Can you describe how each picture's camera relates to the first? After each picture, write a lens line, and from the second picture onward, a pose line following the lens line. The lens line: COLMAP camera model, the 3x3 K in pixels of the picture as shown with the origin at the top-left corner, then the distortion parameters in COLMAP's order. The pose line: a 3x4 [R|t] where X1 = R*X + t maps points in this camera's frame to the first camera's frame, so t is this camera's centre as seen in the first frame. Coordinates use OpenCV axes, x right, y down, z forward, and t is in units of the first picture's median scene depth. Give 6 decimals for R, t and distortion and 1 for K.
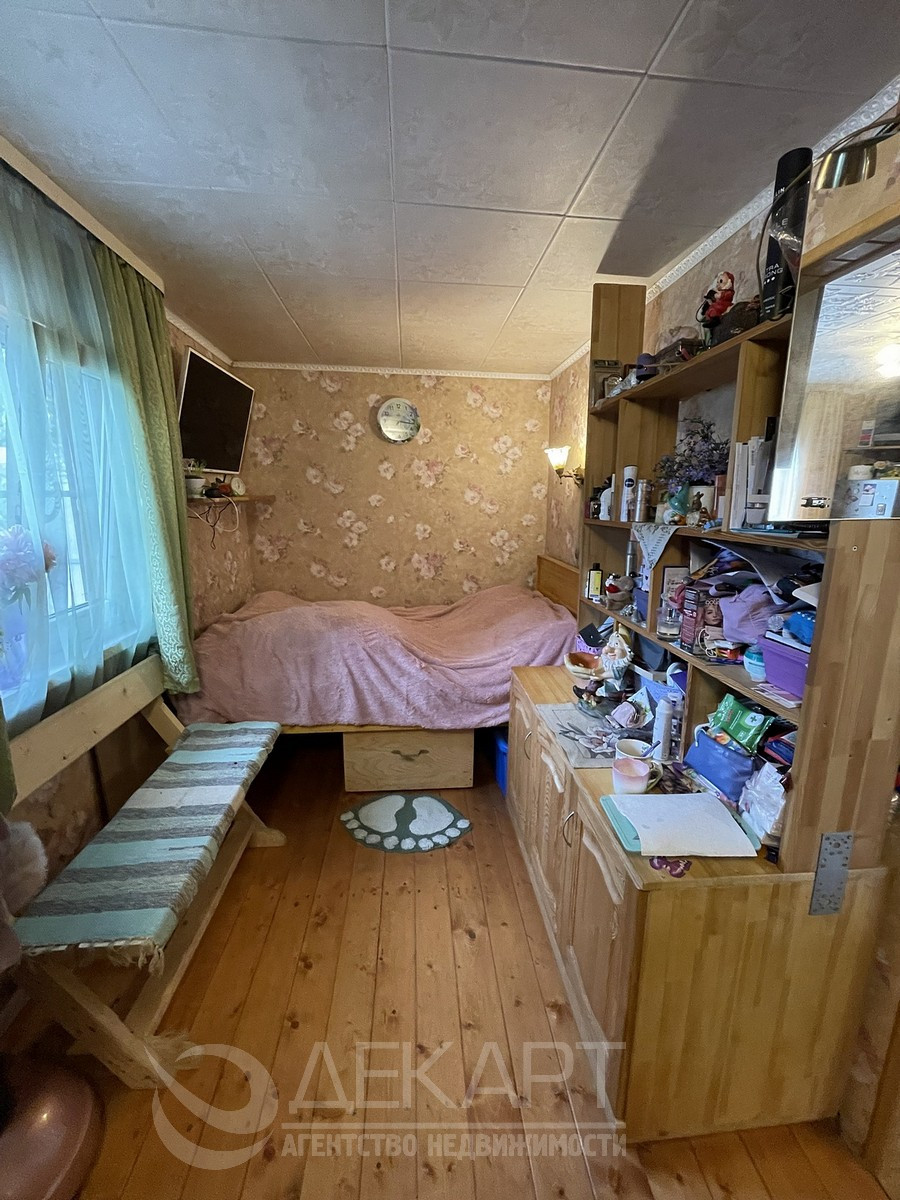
lens RADIAL K [[483.2, 0, 450.0], [0, 483.2, 600.0], [0, 0, 1]] dist [-0.003083, -0.000069]
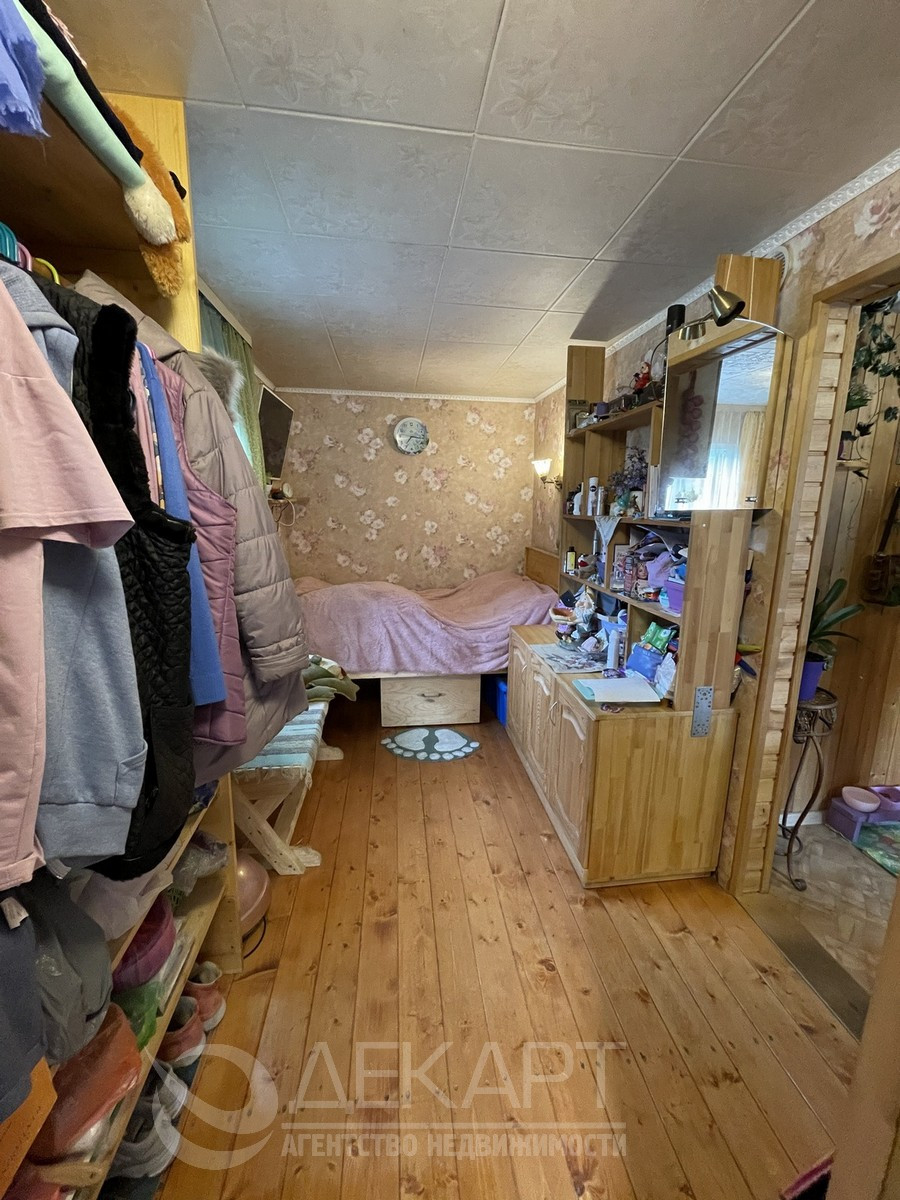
lens RADIAL K [[483.2, 0, 450.0], [0, 483.2, 600.0], [0, 0, 1]] dist [-0.003083, -0.000069]
pose [[0.999329, -0.007995, 0.035730, -0.090966], [0.008161, 0.999957, -0.004500, 0.076903], [-0.035693, 0.004789, 0.999351, -0.351391]]
